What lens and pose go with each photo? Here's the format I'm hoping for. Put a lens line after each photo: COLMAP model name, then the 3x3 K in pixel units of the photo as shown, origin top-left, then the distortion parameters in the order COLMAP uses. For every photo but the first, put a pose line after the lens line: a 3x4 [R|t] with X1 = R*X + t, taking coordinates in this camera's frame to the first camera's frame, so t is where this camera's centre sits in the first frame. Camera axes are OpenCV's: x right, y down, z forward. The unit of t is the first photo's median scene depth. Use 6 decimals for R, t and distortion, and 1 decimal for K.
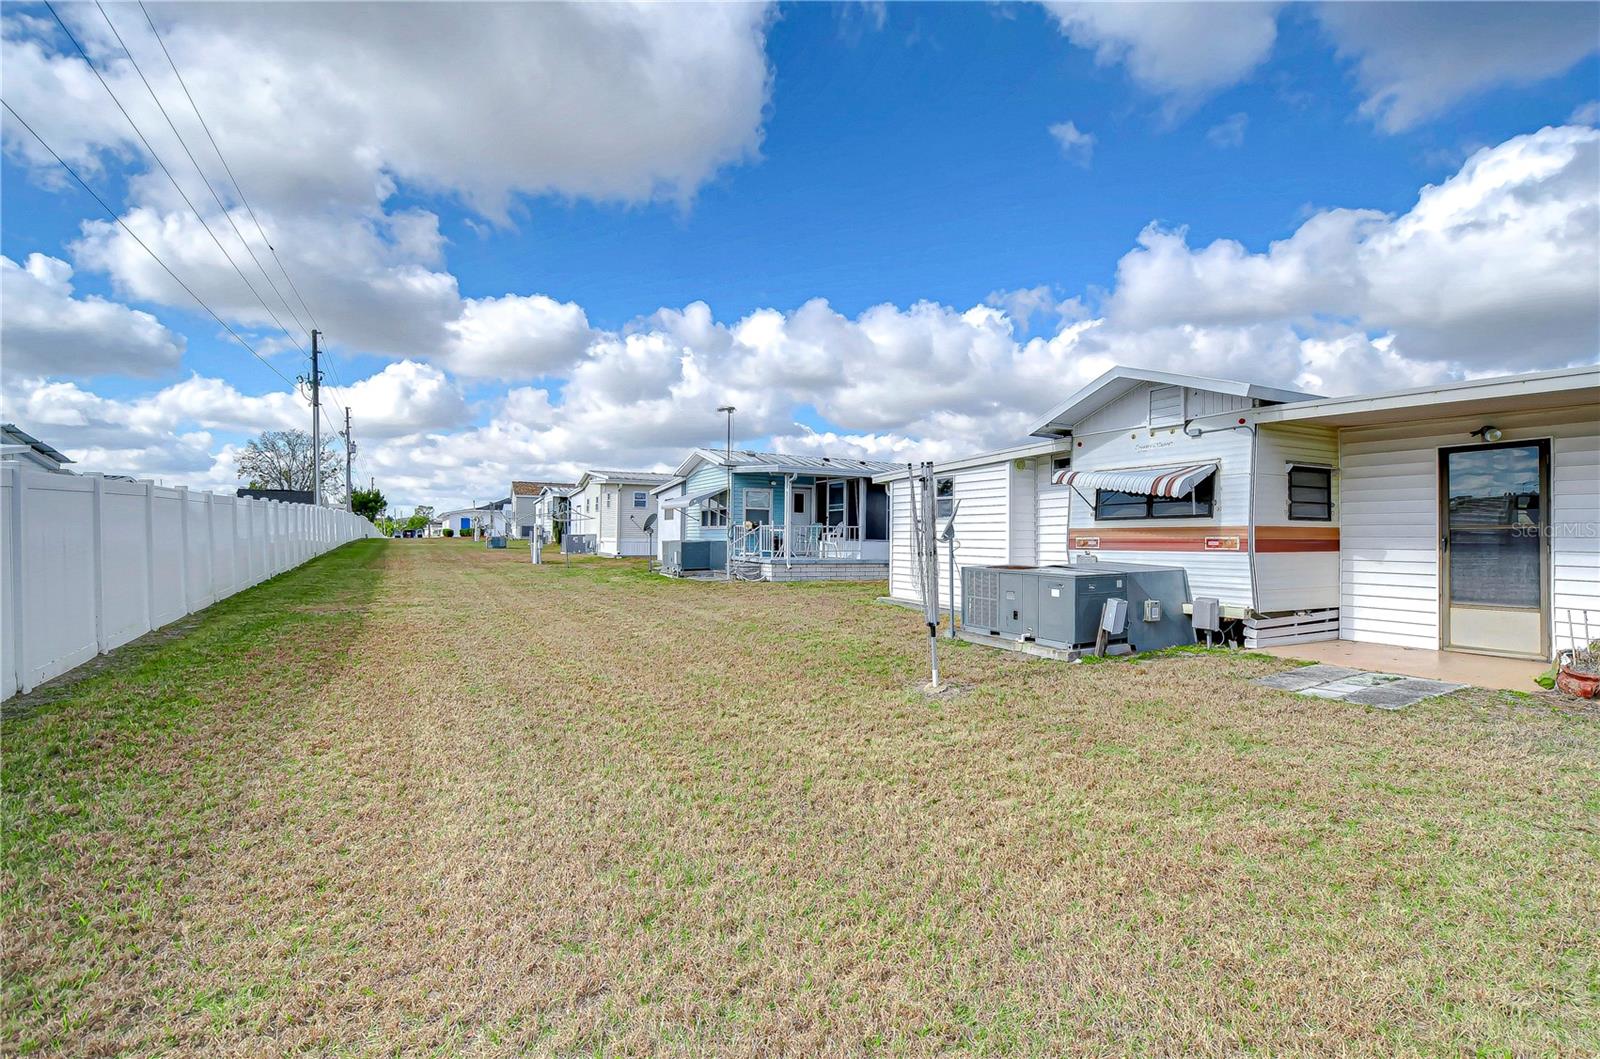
lens RADIAL K [[733.8, 0, 801.4], [0, 733.8, 551.9], [0, 0, 1]] dist [-0.003328, -0.001137]
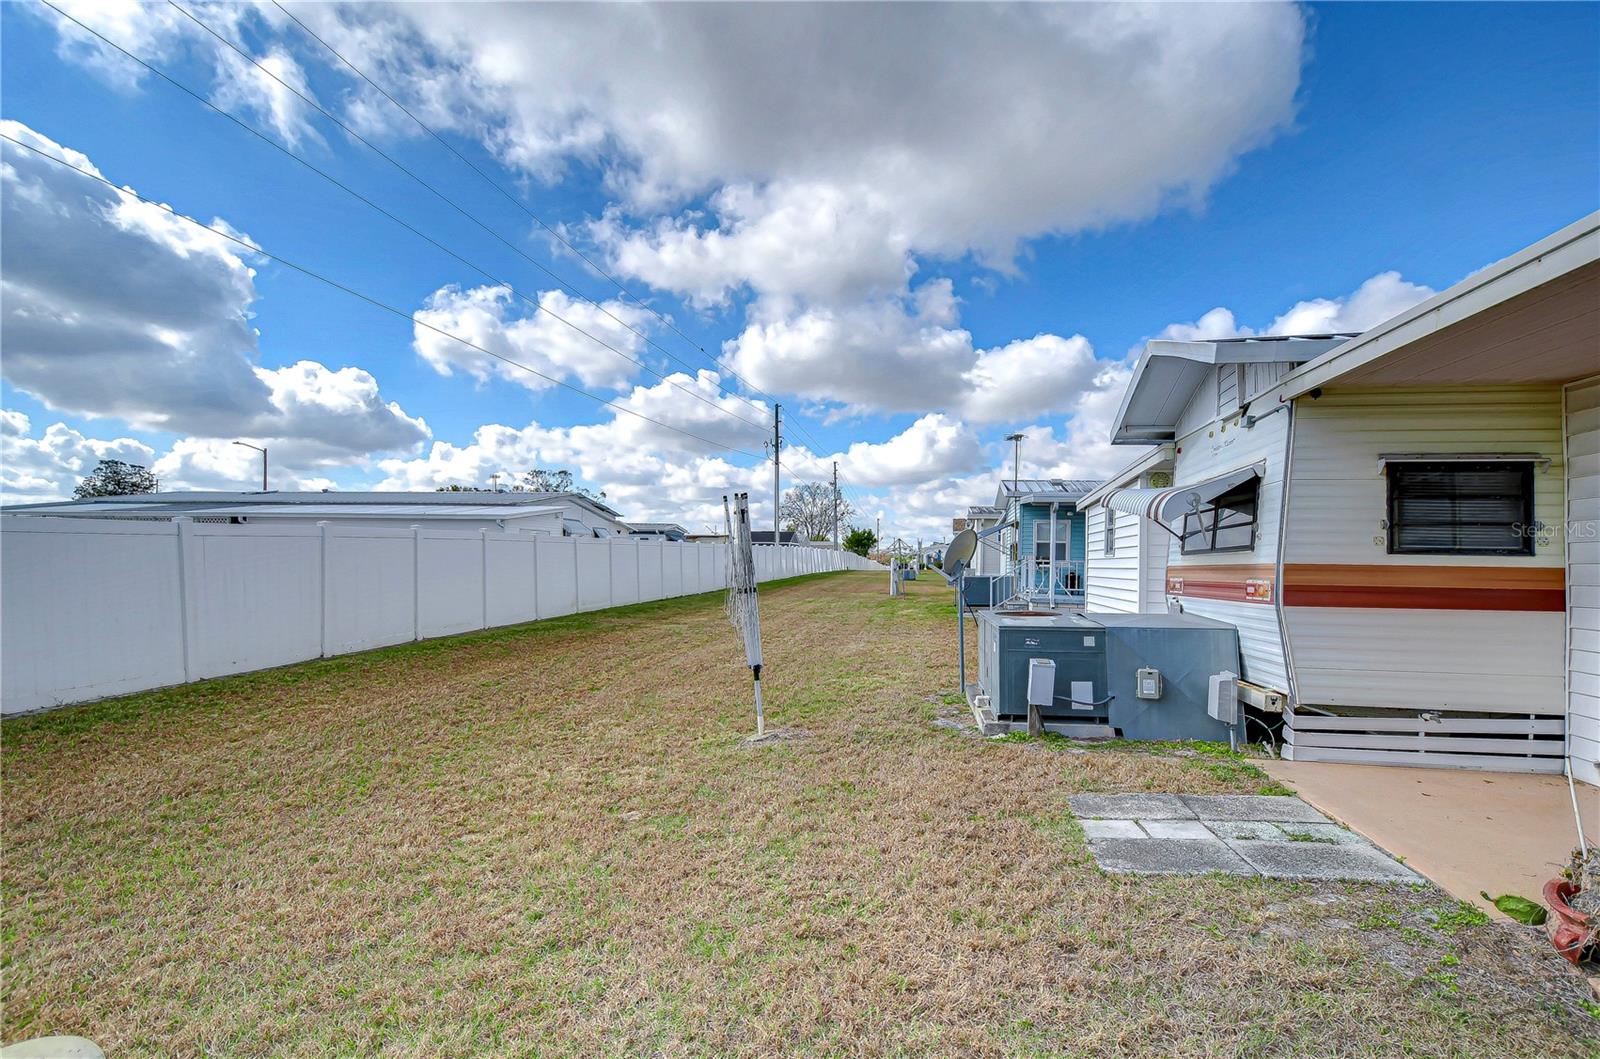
lens RADIAL K [[733.8, 0, 801.4], [0, 733.8, 551.9], [0, 0, 1]] dist [-0.003328, -0.001137]
pose [[0.788828, -0.004154, -0.614600, 0.555568], [-0.024996, 0.998933, -0.038833, -0.008643], [0.614105, 0.045995, 0.787883, 0.203824]]
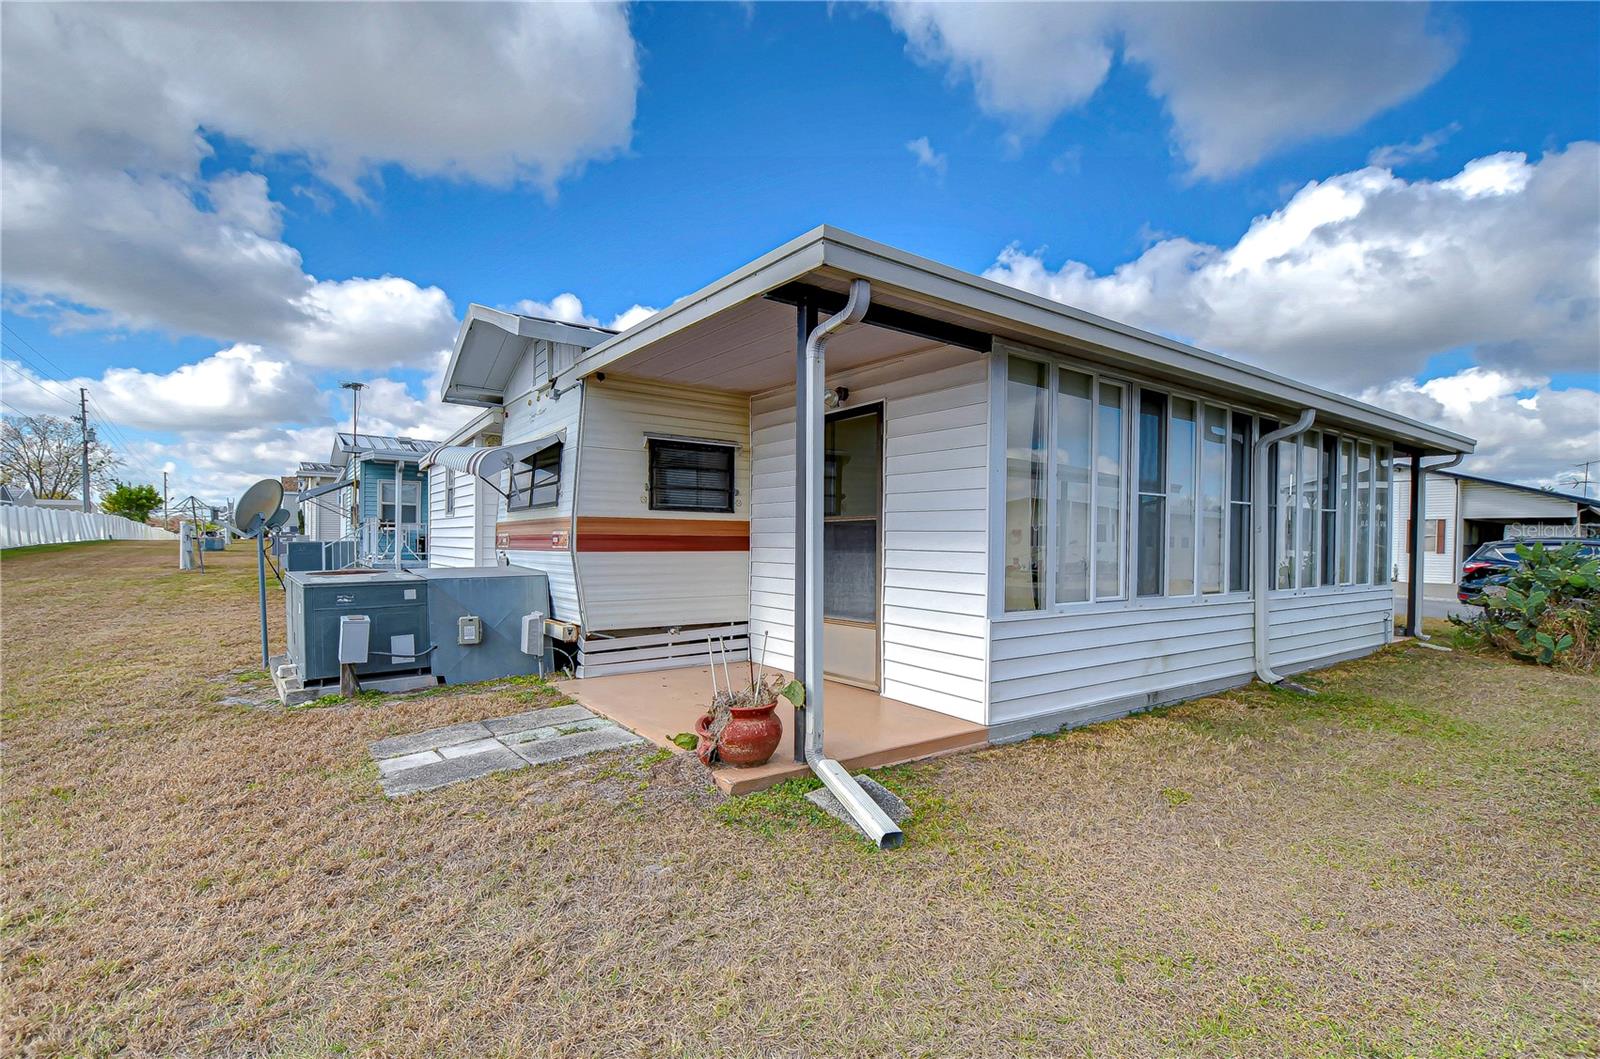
lens RADIAL K [[733.3, 0, 802.3], [0, 733.3, 556.7], [0, 0, 1]] dist [0.015773, -0.011955]
pose [[0.988407, -0.001213, 0.151825, 0.599735], [0.001178, 0.999999, 0.000322, 0.004980], [-0.151825, -0.000140, 0.988407, 0.179747]]
